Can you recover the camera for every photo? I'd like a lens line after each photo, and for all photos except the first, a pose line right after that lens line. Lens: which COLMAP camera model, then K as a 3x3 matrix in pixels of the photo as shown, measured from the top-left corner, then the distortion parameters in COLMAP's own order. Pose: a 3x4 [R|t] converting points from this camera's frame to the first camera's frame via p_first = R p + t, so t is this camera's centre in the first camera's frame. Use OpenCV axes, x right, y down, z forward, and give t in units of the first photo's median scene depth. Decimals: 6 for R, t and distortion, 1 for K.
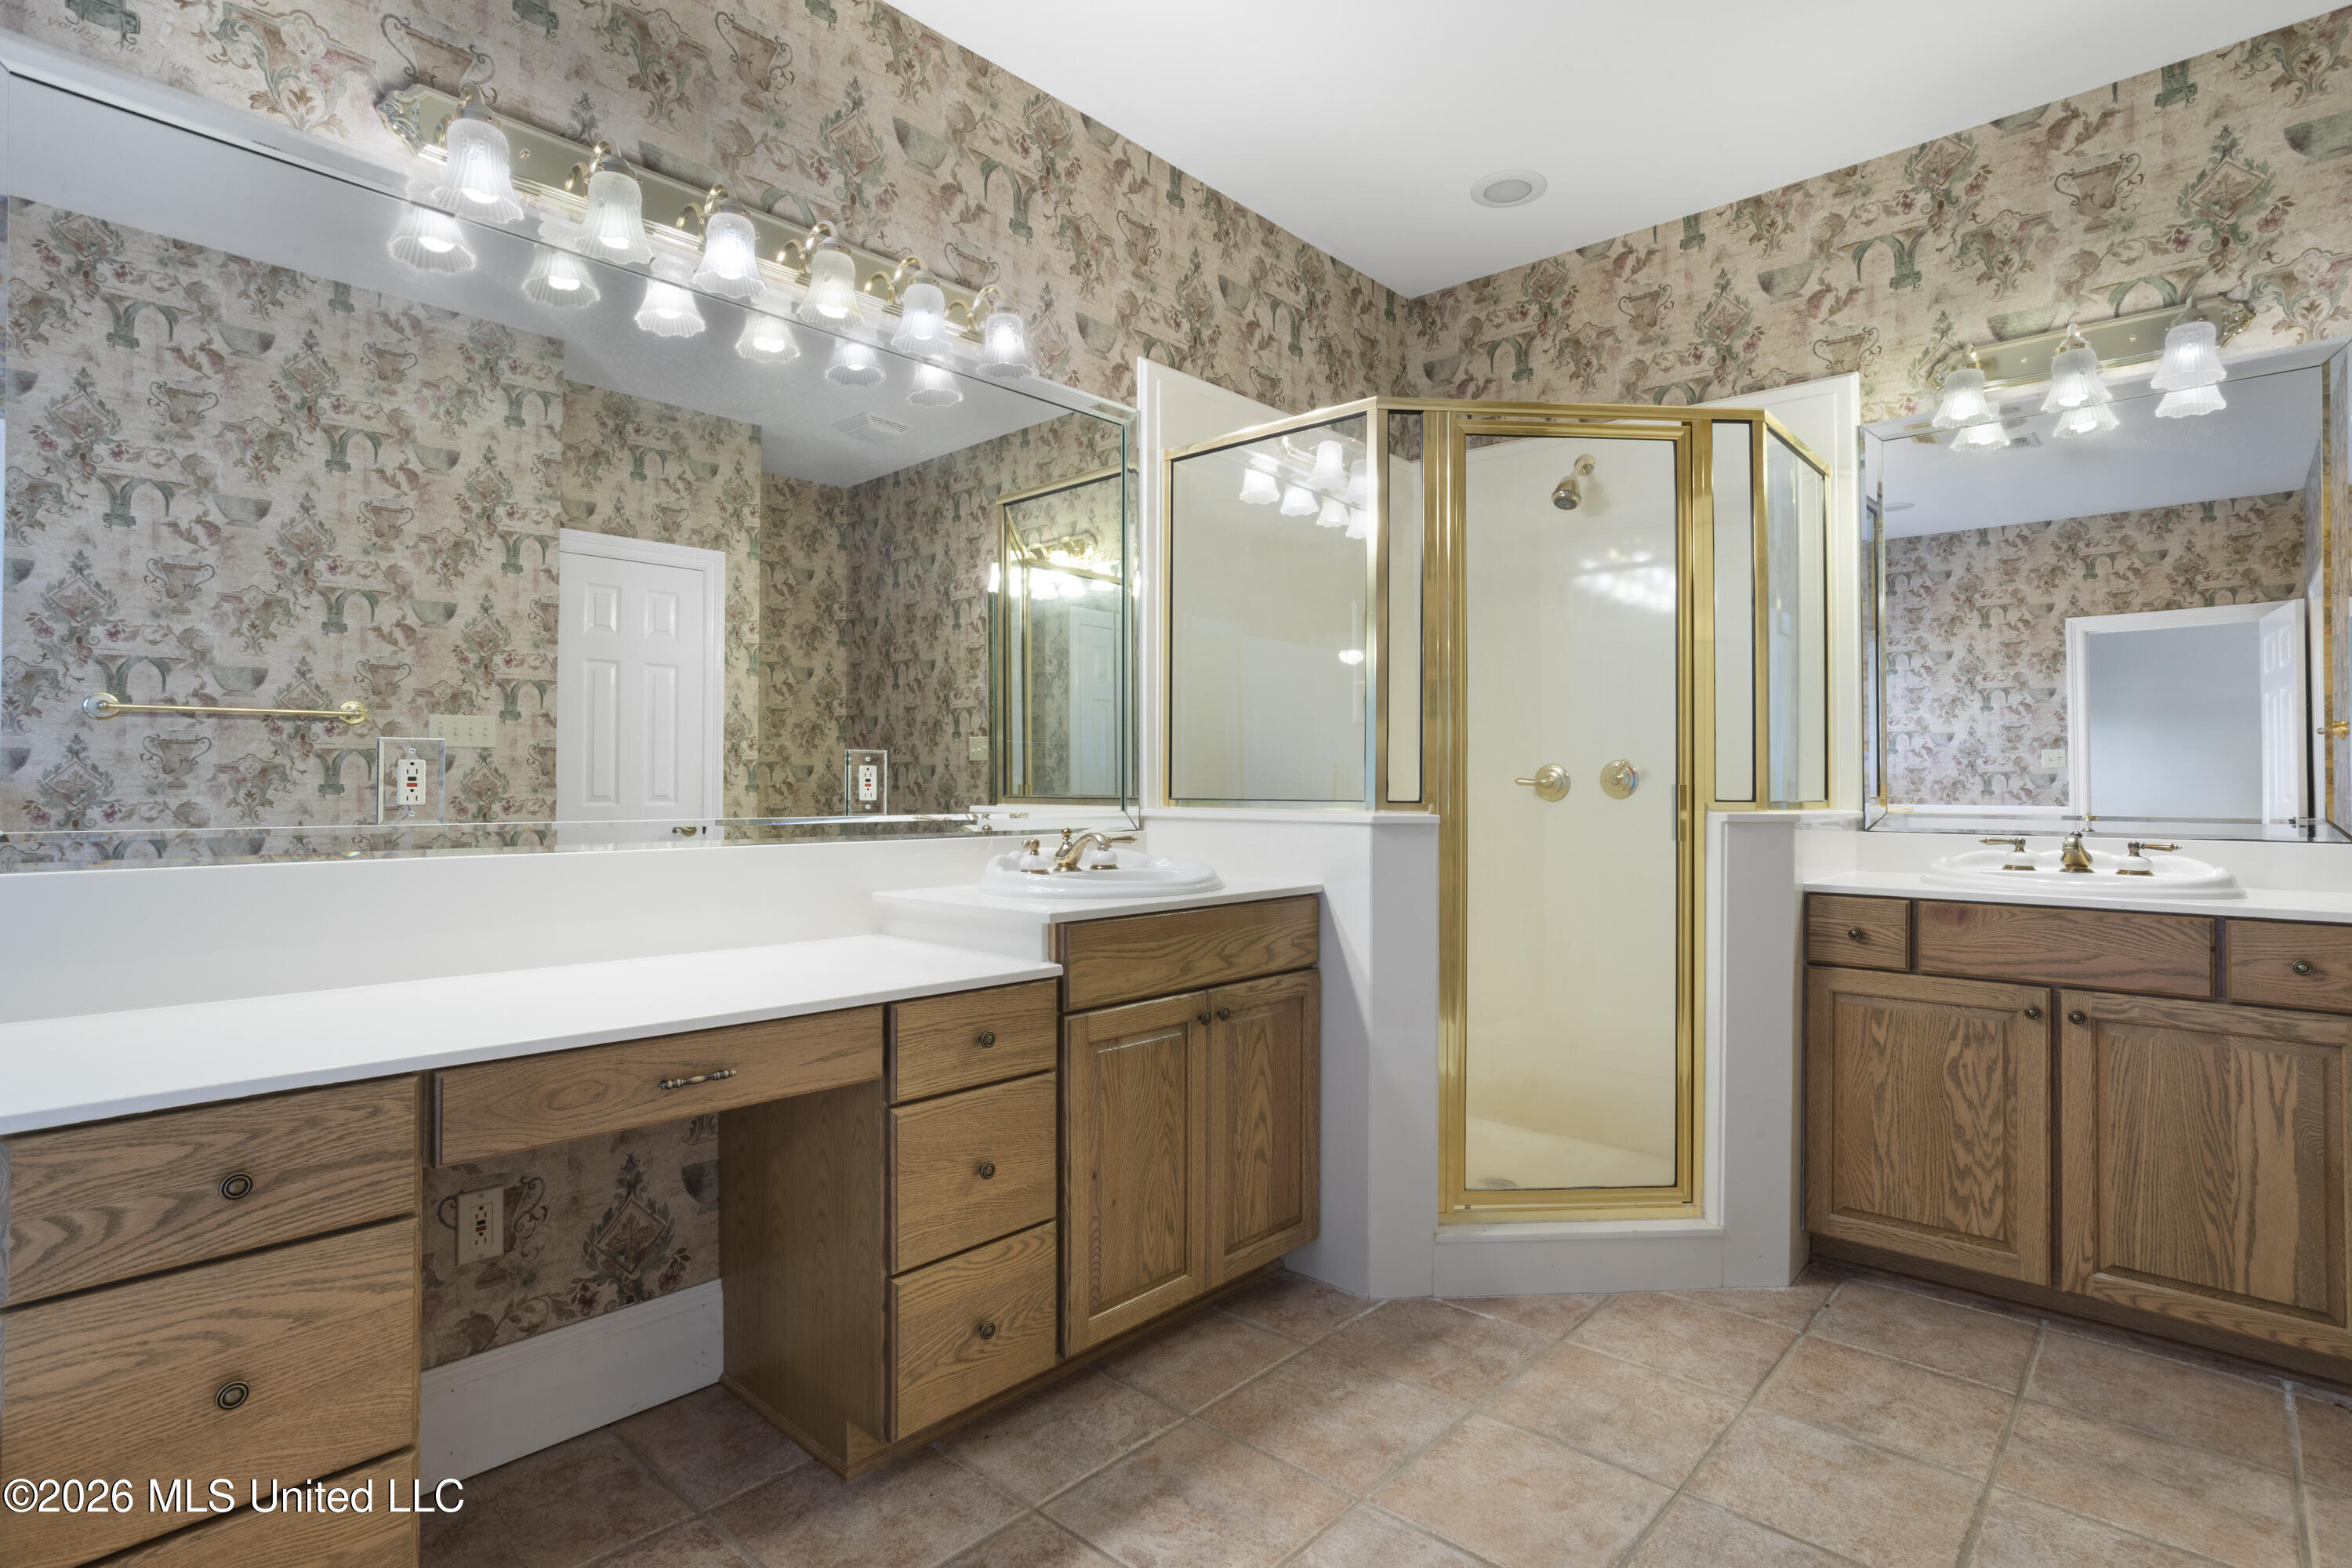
lens RADIAL K [[1169.4, 0, 1169.5], [0, 1169.4, 768.3], [0, 0, 1]] dist [-0.045073, 0.027269]
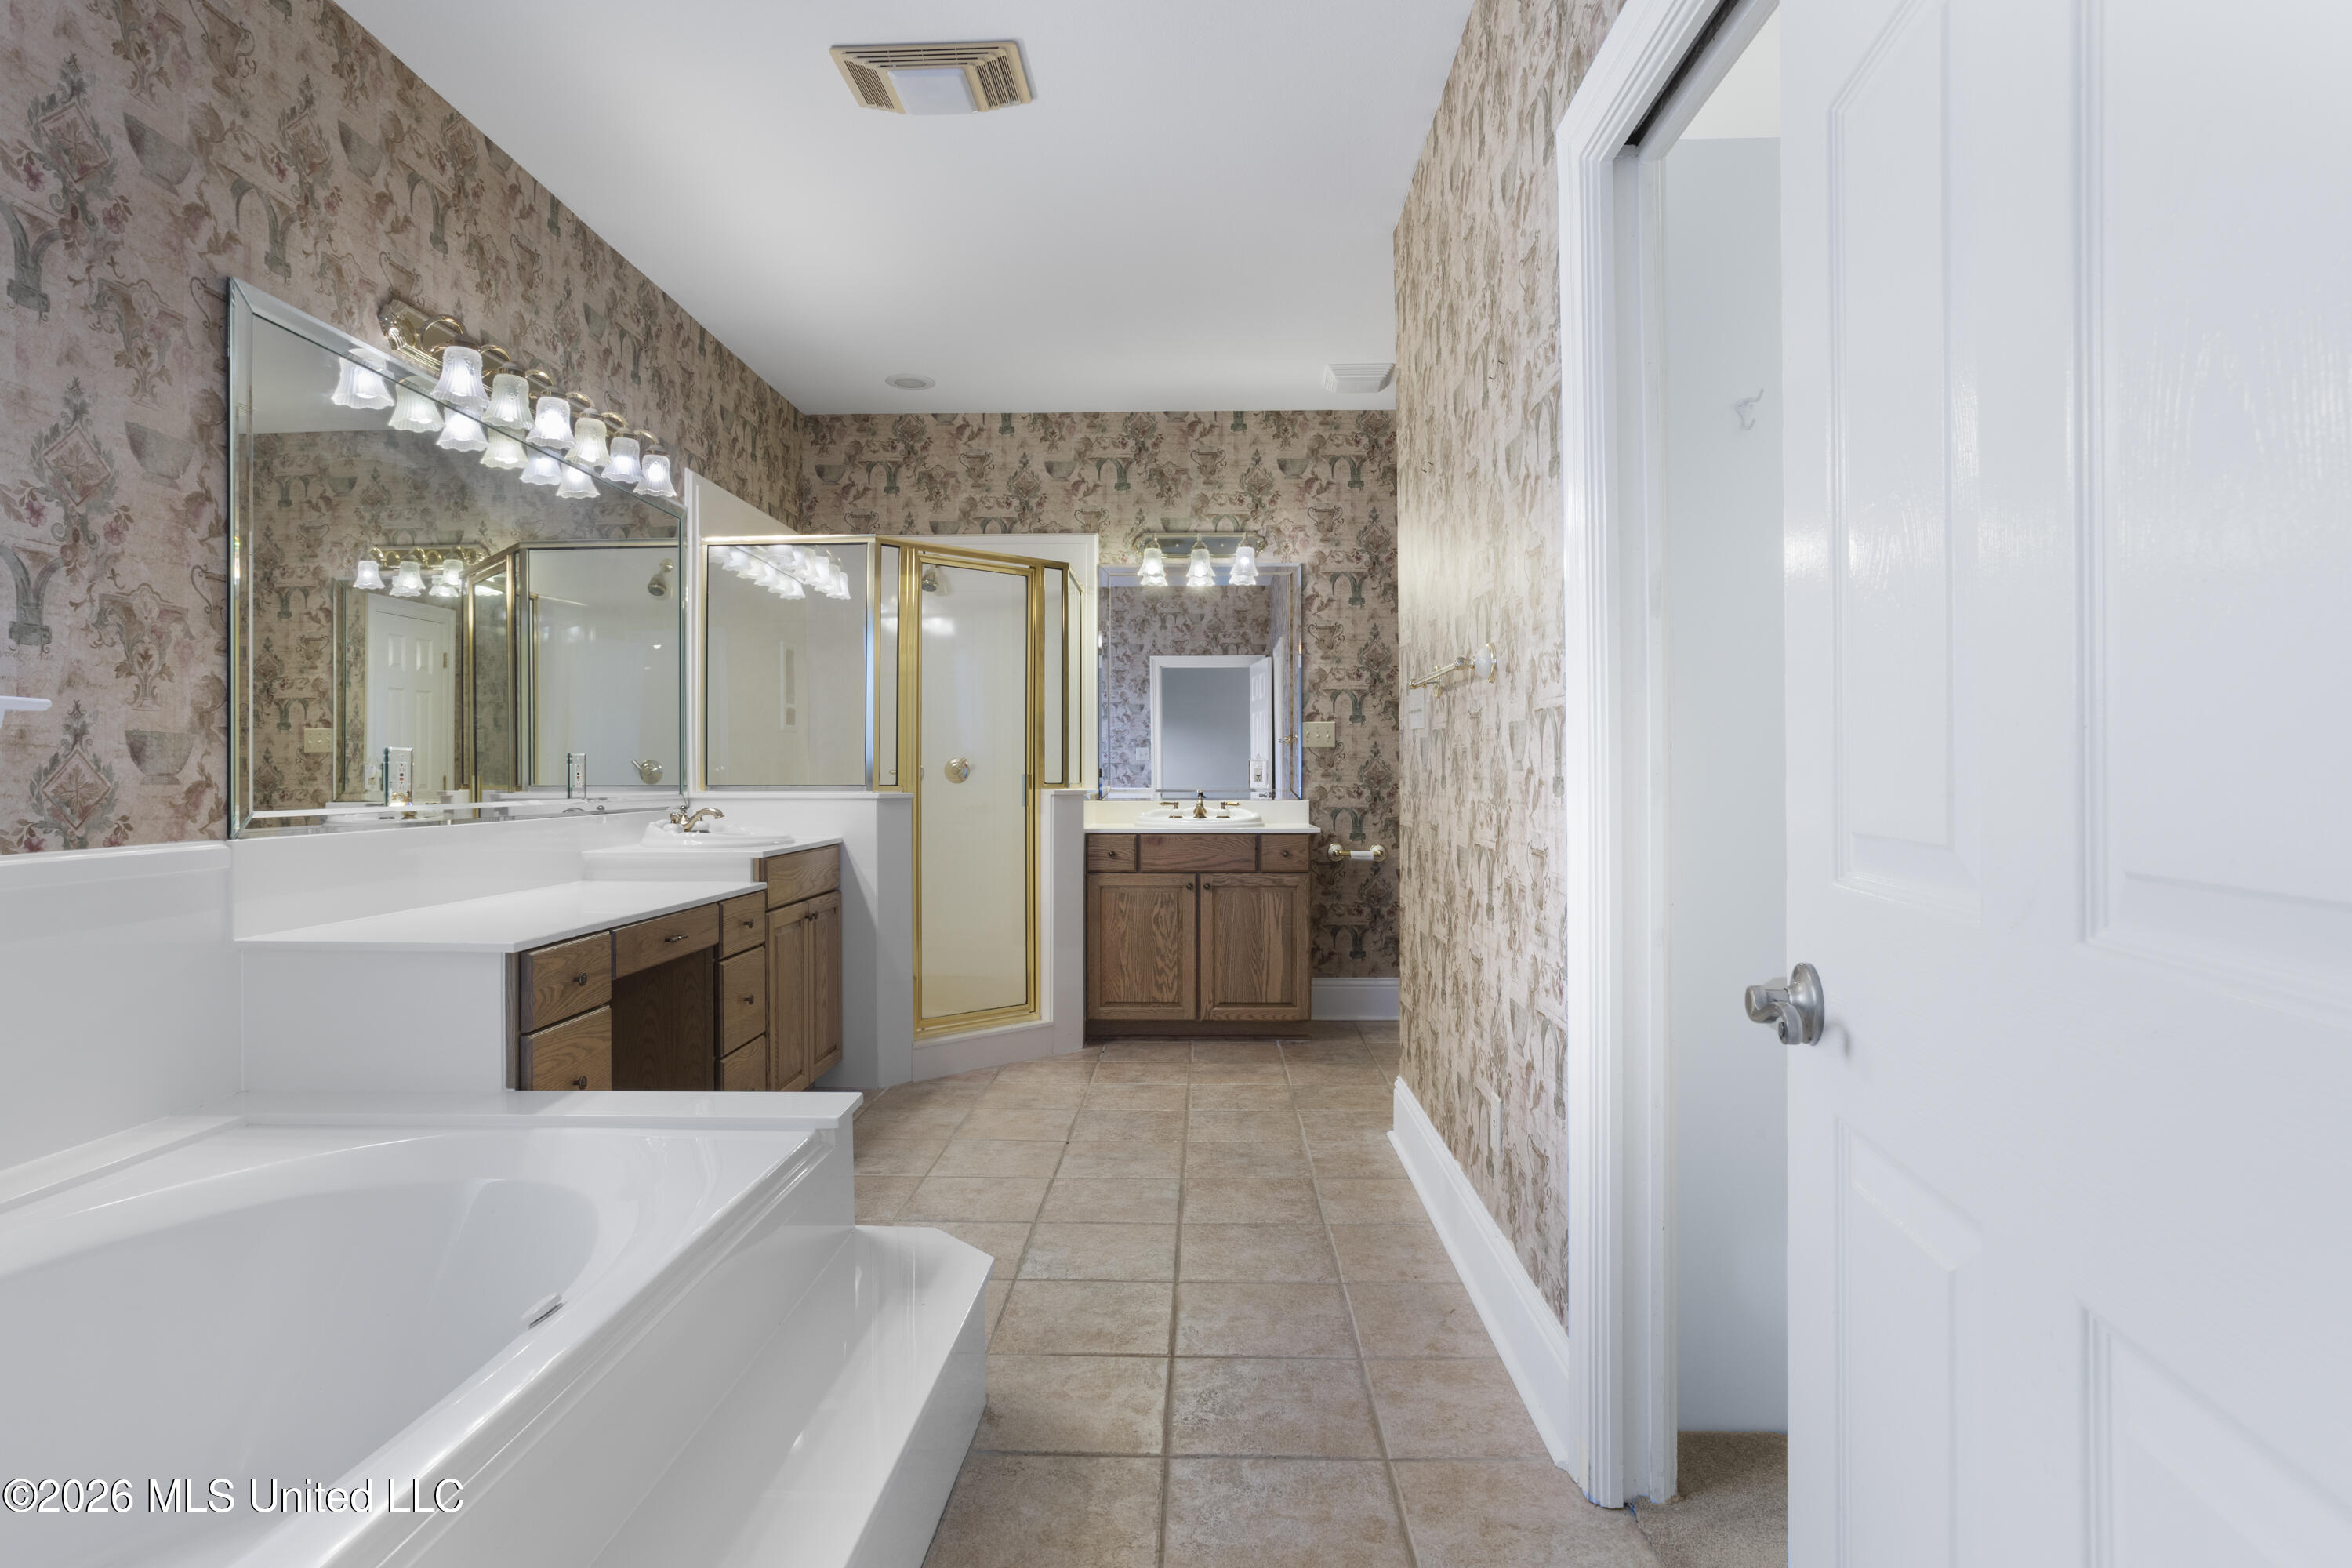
lens RADIAL K [[1280.8, 0, 1166.9], [0, 1280.8, 775.9], [0, 0, 1]] dist [-0.041582, 0.027873]
pose [[0.757009, -0.005736, 0.653379, -0.667941], [-0.005199, 0.999877, 0.014801, -0.013098], [-0.653384, -0.014601, 0.756886, -0.602233]]
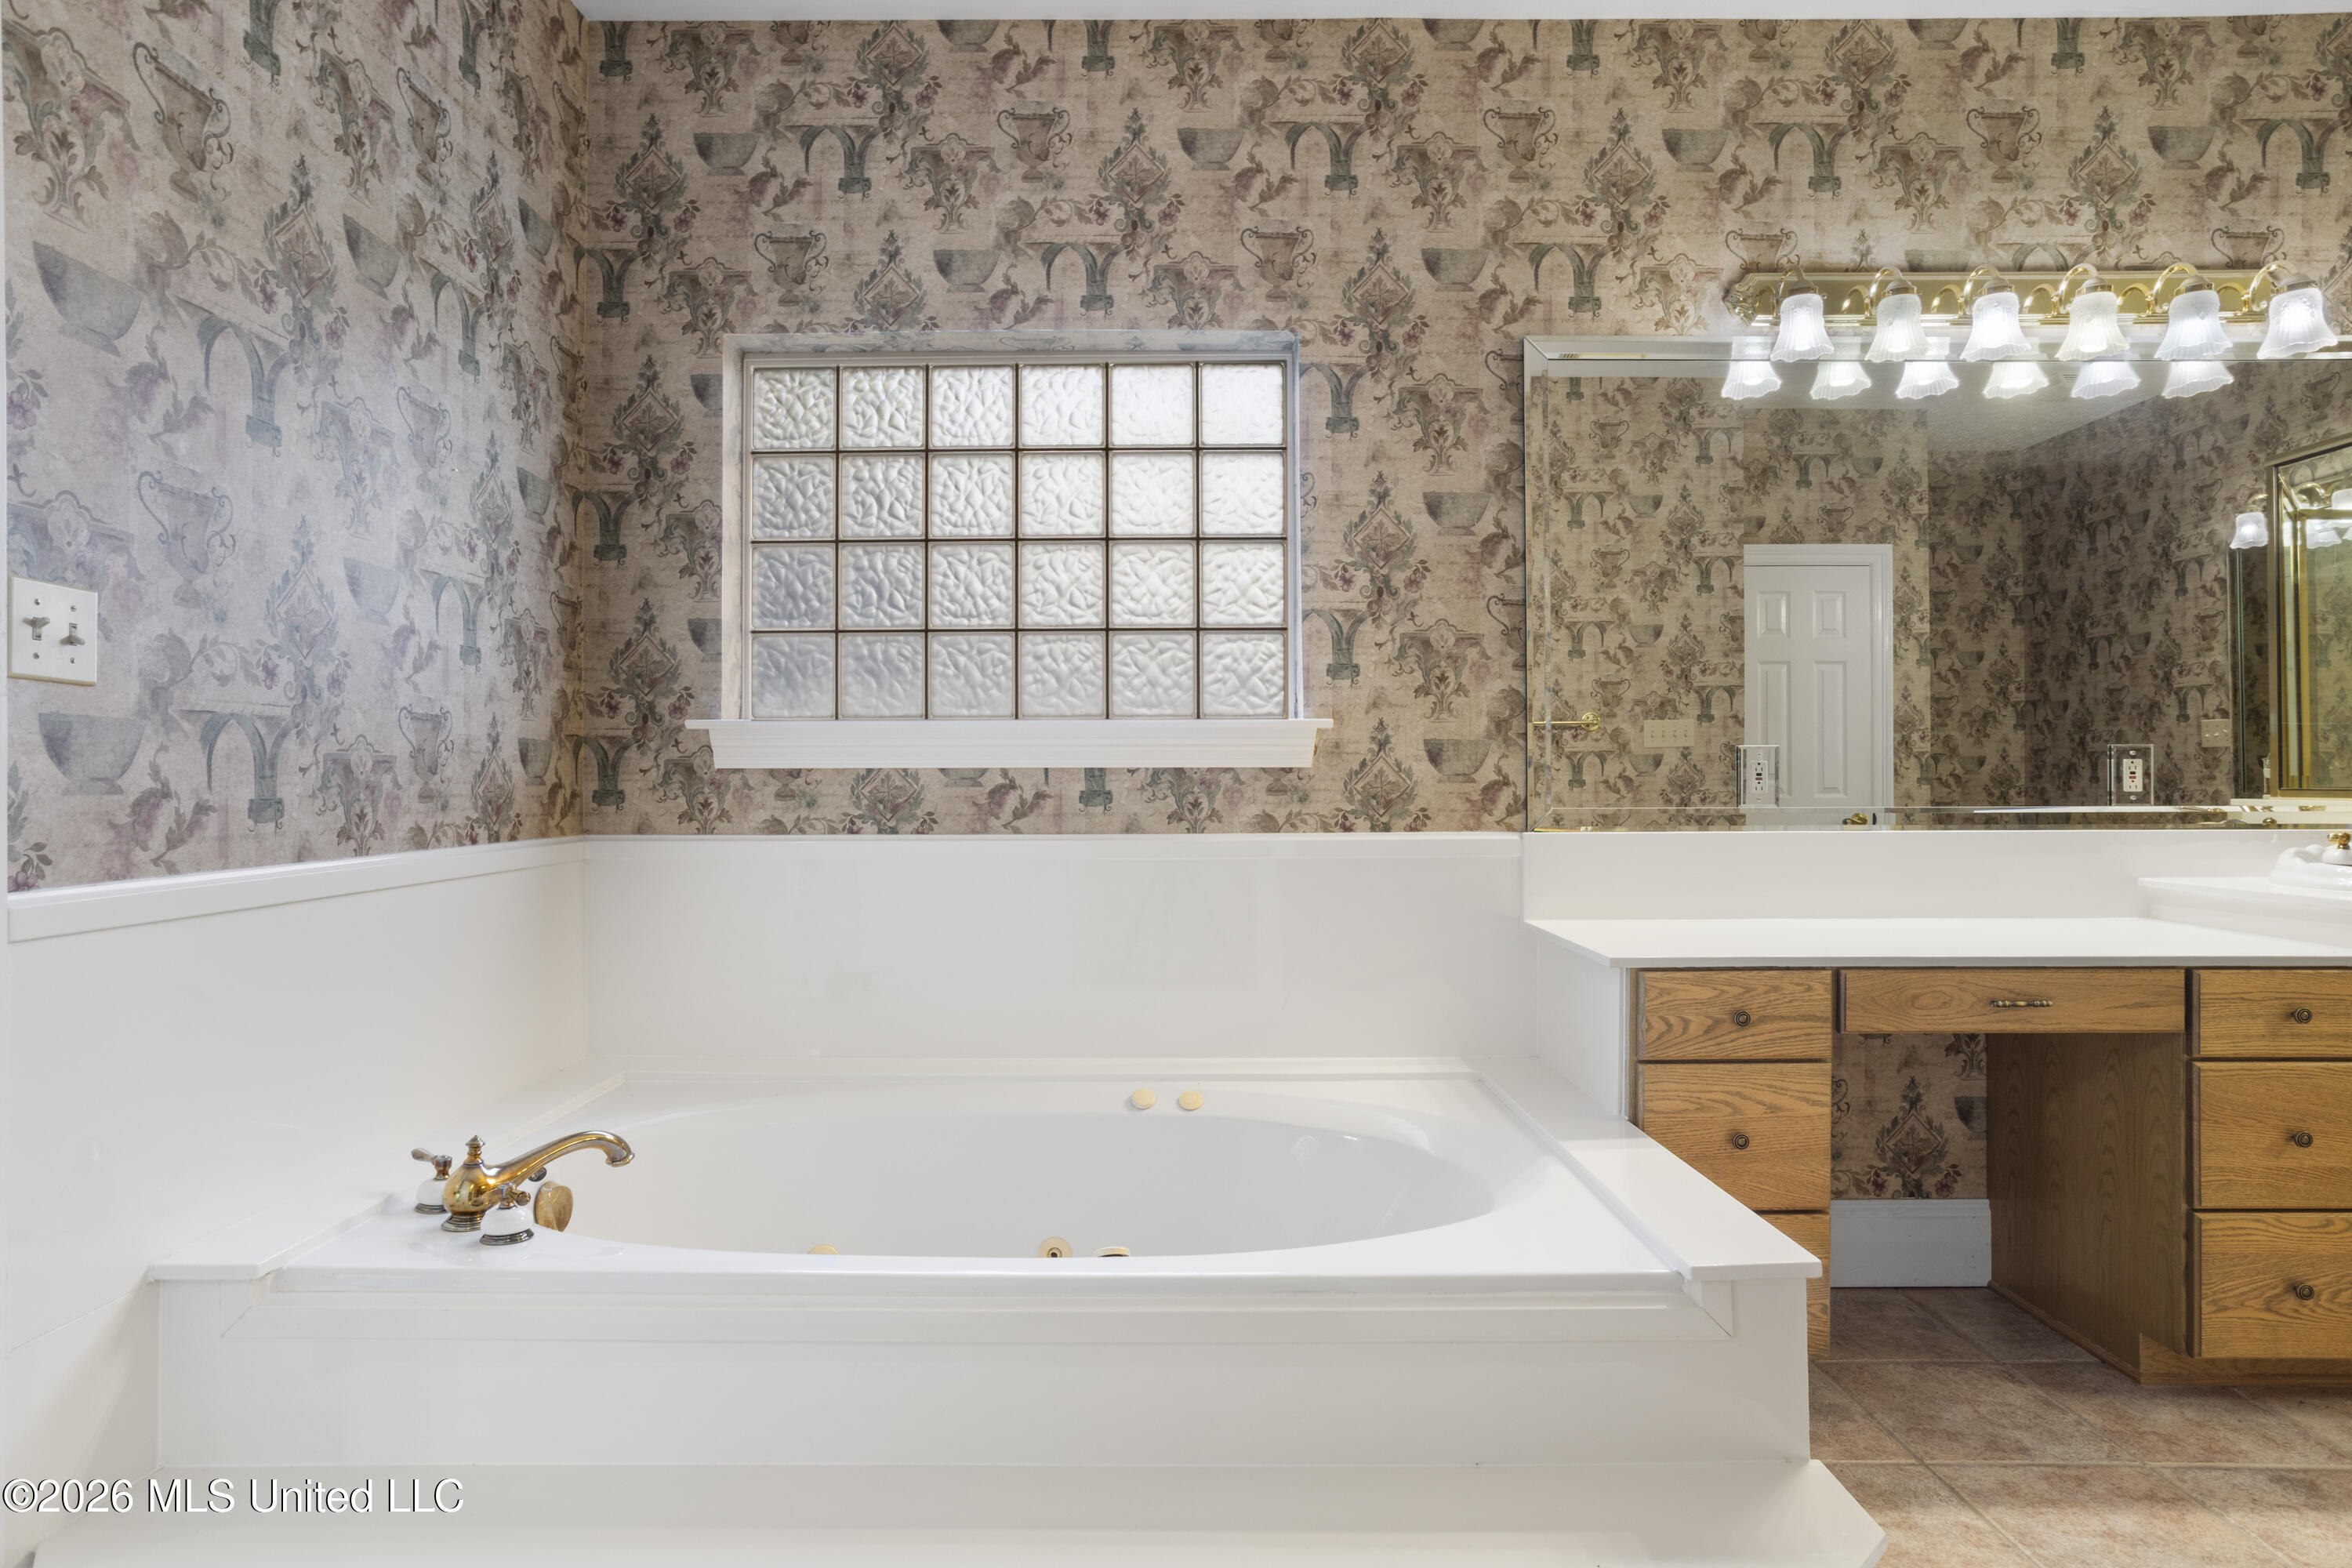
lens RADIAL K [[1280.8, 0, 1166.9], [0, 1280.8, 775.9], [0, 0, 1]] dist [-0.041582, 0.027873]
pose [[0.675178, -0.005854, -0.737632, -0.003604], [0.015496, 0.999860, 0.006250, -0.006904], [0.737492, -0.015650, 0.675174, -0.390340]]
